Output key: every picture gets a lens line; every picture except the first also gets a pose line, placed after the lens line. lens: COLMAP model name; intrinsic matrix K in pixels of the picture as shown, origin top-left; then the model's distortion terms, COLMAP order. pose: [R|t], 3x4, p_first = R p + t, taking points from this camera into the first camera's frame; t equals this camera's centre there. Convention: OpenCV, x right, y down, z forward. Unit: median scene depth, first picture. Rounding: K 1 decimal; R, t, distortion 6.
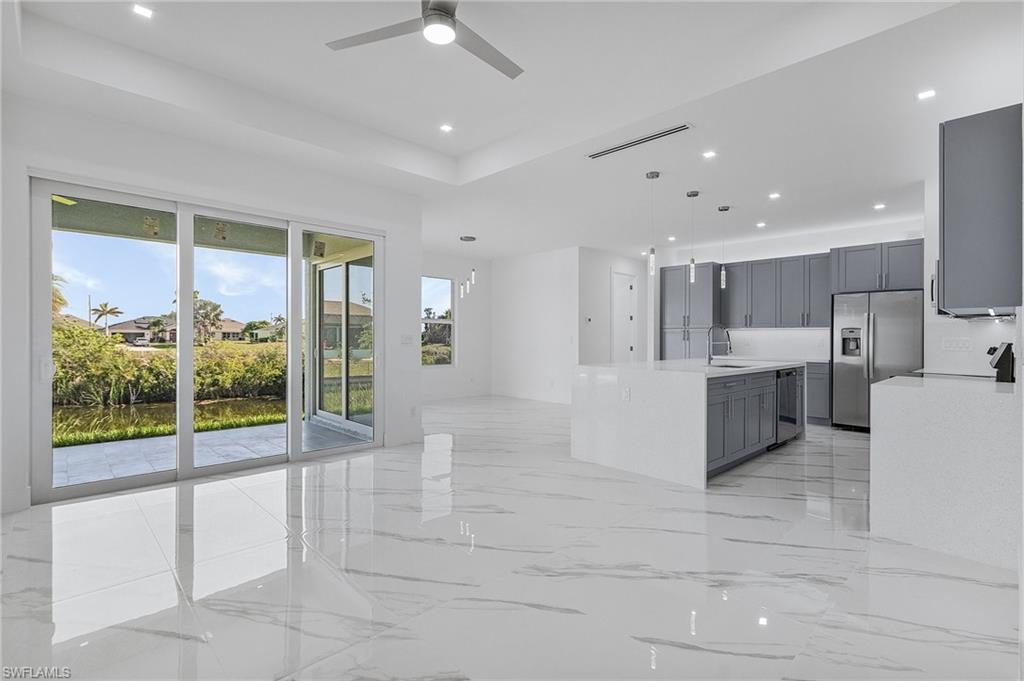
lens RADIAL K [[473.7, 0, 519.5], [0, 473.7, 348.7], [0, 0, 1]] dist [-0.001220, -0.000351]
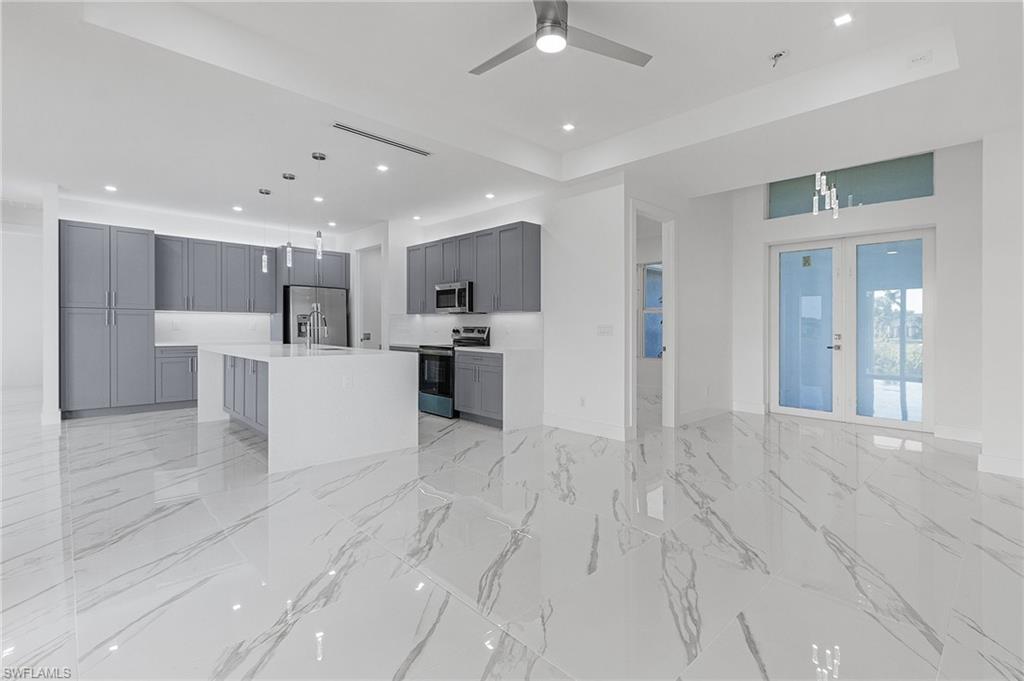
lens RADIAL K [[473.7, 0, 508.0], [0, 473.7, 331.7], [0, 0, 1]] dist [-0.001220, -0.000351]
pose [[0.023210, -0.015787, 0.999606, -0.549450], [0.013599, 0.999788, 0.015474, -0.012289], [-0.999638, 0.013234, 0.023420, 0.473937]]
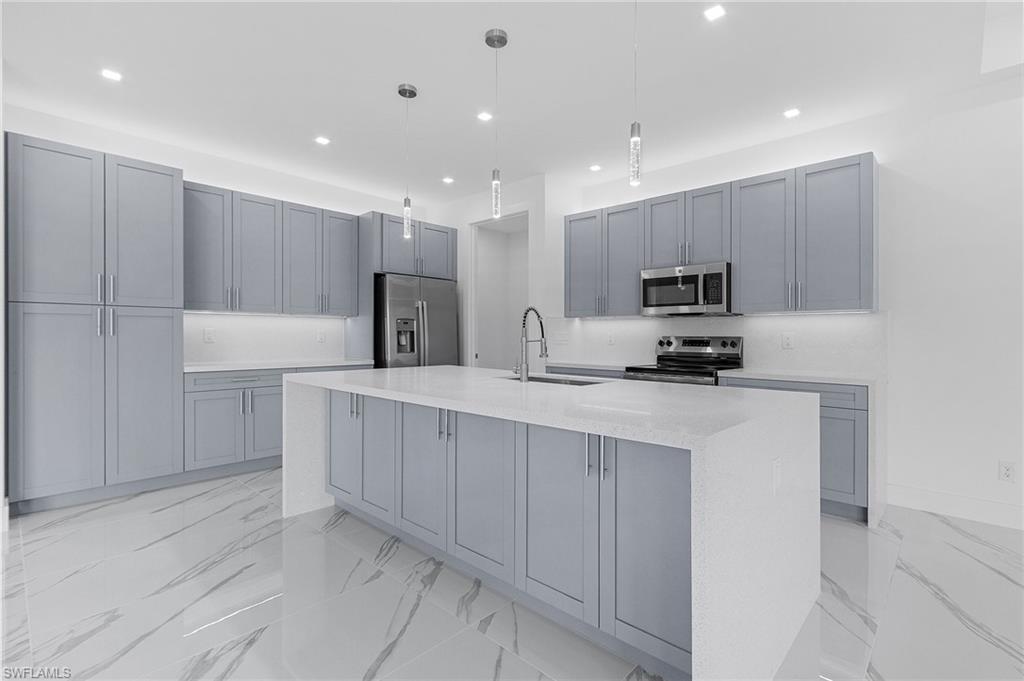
lens RADIAL K [[473.7, 0, 517.6], [0, 473.7, 335.7], [0, 0, 1]] dist [-0.001220, -0.000351]
pose [[-0.038434, -0.008509, 0.999225, -0.116733], [0.016042, 0.999830, 0.009131, -0.020139], [-0.999132, 0.016381, -0.038291, 0.898900]]
